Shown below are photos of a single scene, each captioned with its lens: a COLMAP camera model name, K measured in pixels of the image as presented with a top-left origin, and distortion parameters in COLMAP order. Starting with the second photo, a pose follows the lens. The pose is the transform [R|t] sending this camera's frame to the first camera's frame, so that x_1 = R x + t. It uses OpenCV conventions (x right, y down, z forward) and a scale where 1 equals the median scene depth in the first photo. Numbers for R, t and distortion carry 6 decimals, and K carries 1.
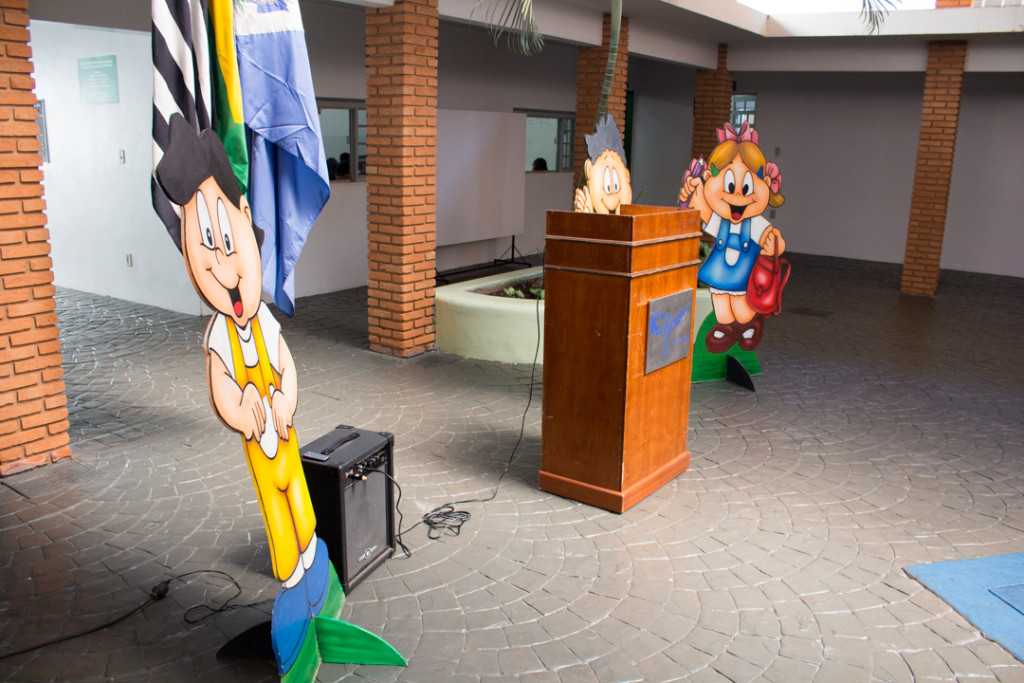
lens RADIAL K [[839.2, 0, 508.0], [0, 839.2, 342.0], [0, 0, 1]] dist [-0.149892, 0.112619]
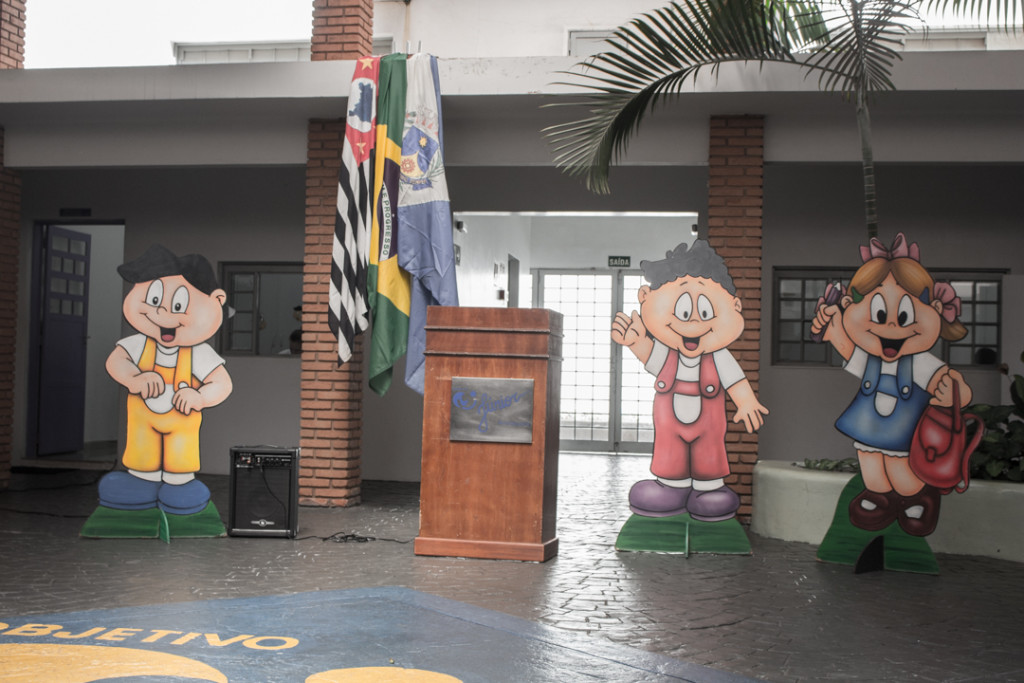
lens RADIAL K [[1348.9, 0, 505.2], [0, 1348.9, 350.8], [0, 0, 1]] dist [-0.082170, 0.000000]
pose [[0.422943, -0.028922, -0.905695, 1.274833], [-0.234124, 0.962066, -0.140054, 0.109186], [0.875389, 0.271280, 0.400128, 0.178149]]
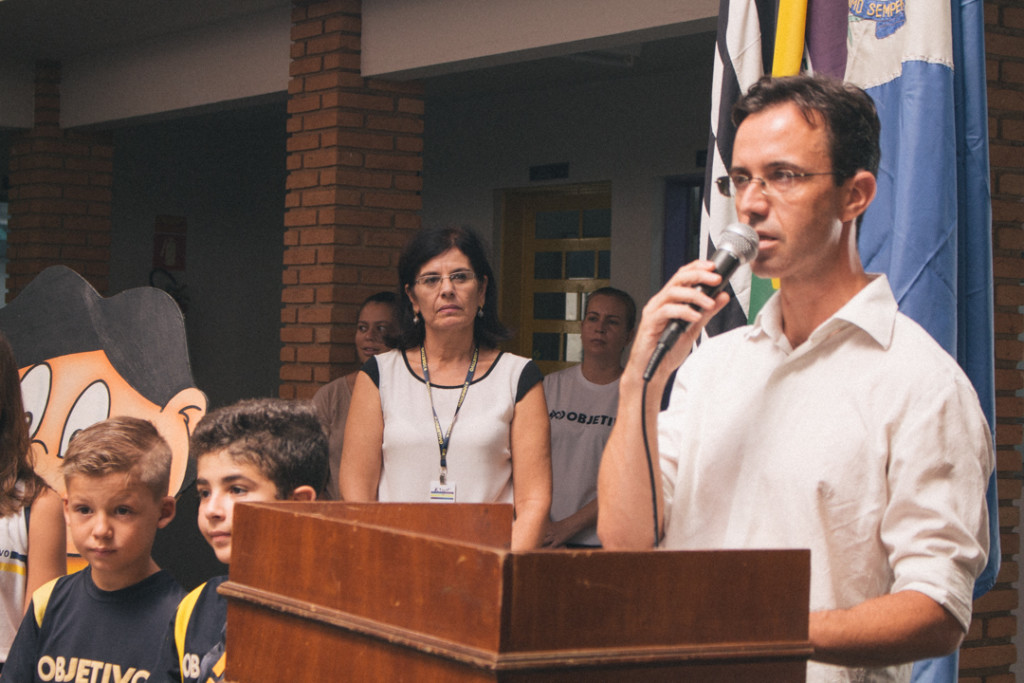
lens RADIAL K [[2106.7, 0, 506.6], [0, 2106.7, 367.9], [0, 0, 1]] dist [-0.058994, 0.000000]
pose [[-0.332606, -0.024263, -0.942754, 0.541272], [-0.262858, 0.962438, 0.067968, -0.173619], [0.905692, 0.270417, -0.326490, 0.823406]]
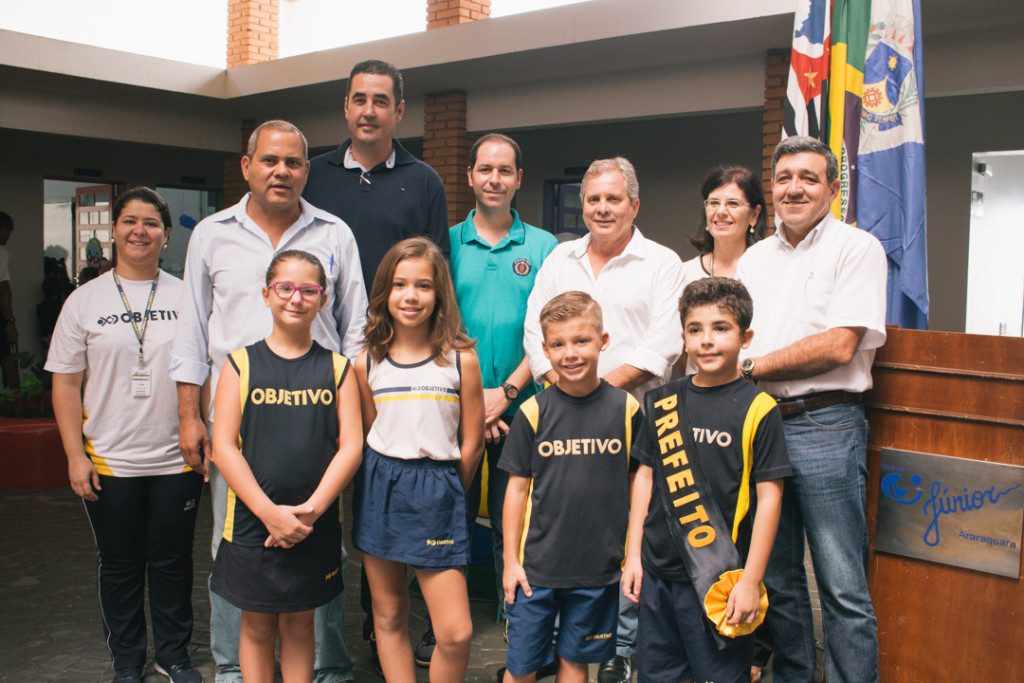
lens RADIAL K [[1013.1, 0, 508.4], [0, 1013.1, 337.9], [0, 0, 1]] dist [-0.080849, 0.000000]
pose [[-0.085253, 0.047796, -0.995212, 0.683410], [-0.261596, 0.962733, 0.068645, -0.074925], [0.961405, 0.266195, -0.069572, 0.467792]]
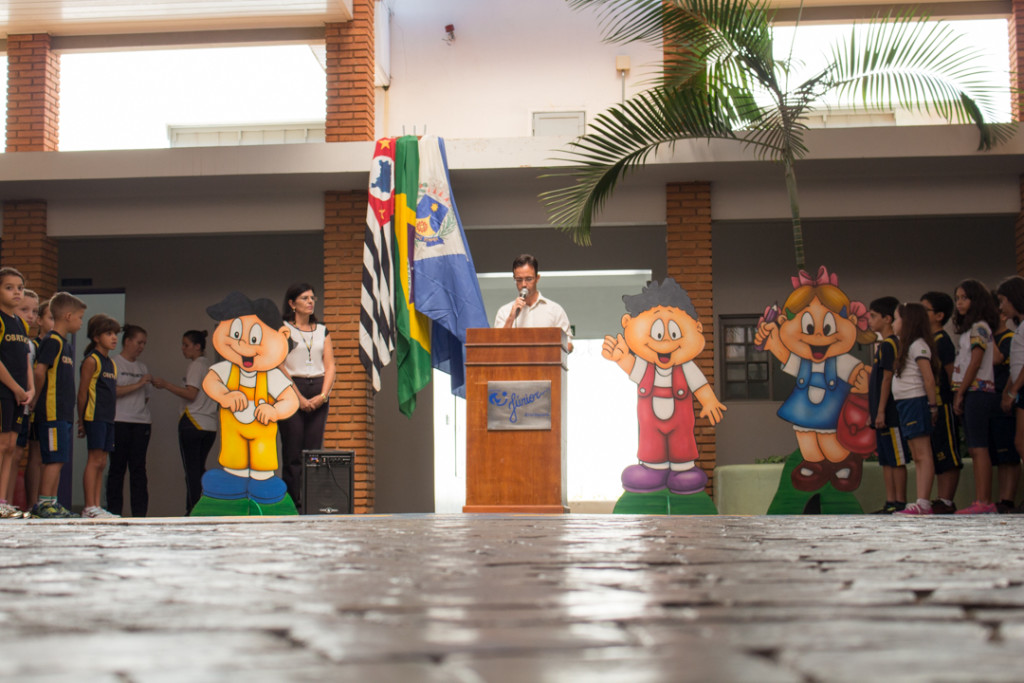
lens RADIAL K [[1633.8, 0, 487.4], [0, 1633.8, 333.3], [0, 0, 1]] dist [-0.073789, 0.000000]
pose [[0.479933, -0.119777, -0.869090, 1.852919], [-0.197834, 0.950344, -0.240224, 0.391279], [0.854708, 0.287227, 0.432405, -0.234606]]
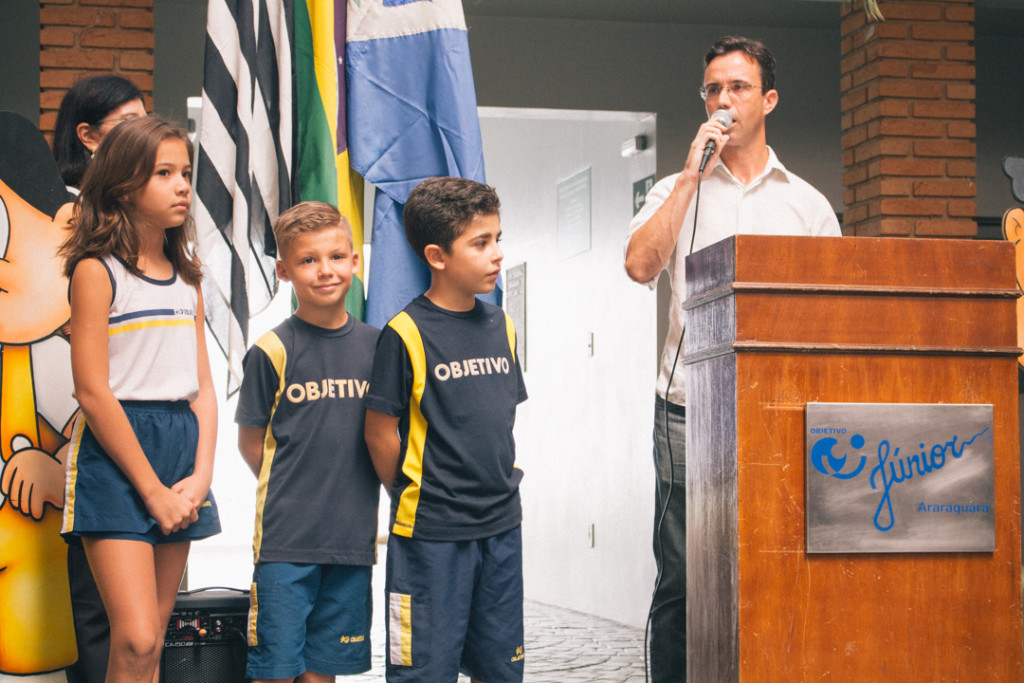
lens RADIAL K [[2040.9, 0, 483.9], [0, 2040.9, 341.9], [0, 0, 1]] dist [0.005697, 0.000000]
pose [[0.726481, -0.059465, -0.684609, 0.570134], [-0.149946, 0.958525, -0.242375, 0.158311], [0.670628, 0.278735, 0.687434, 0.002528]]
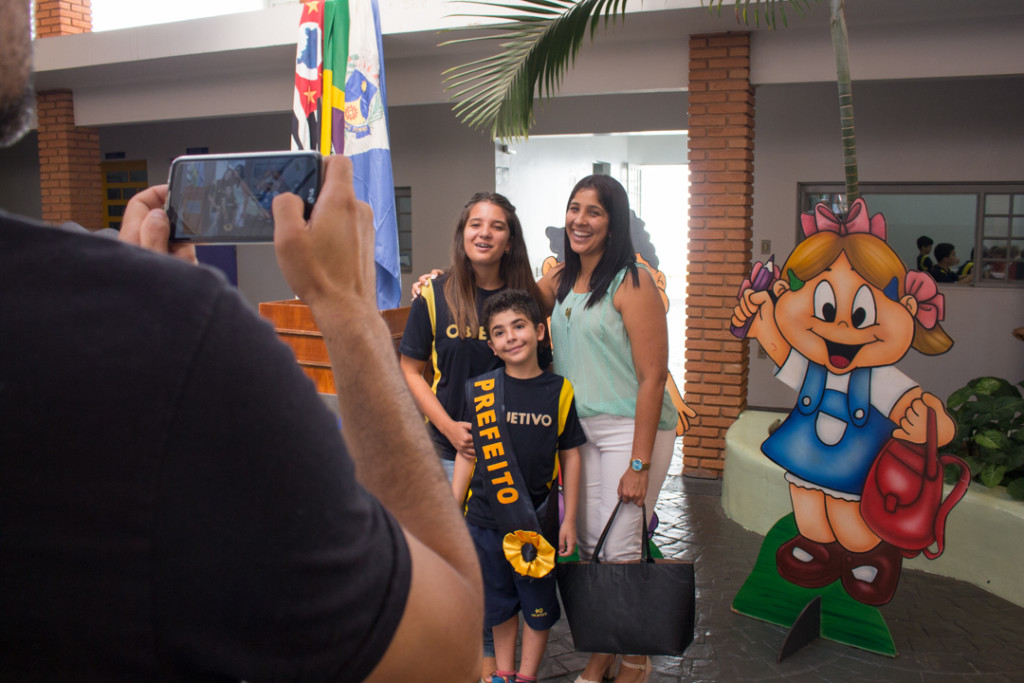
lens RADIAL K [[880.8, 0, 518.8], [0, 880.8, 348.1], [0, 0, 1]] dist [-0.114202, 0.056714]
pose [[0.229700, 0.127863, -0.964826, 0.810808], [-0.227907, 0.970836, 0.074401, -0.156437], [0.946201, 0.202800, 0.252142, 0.639560]]
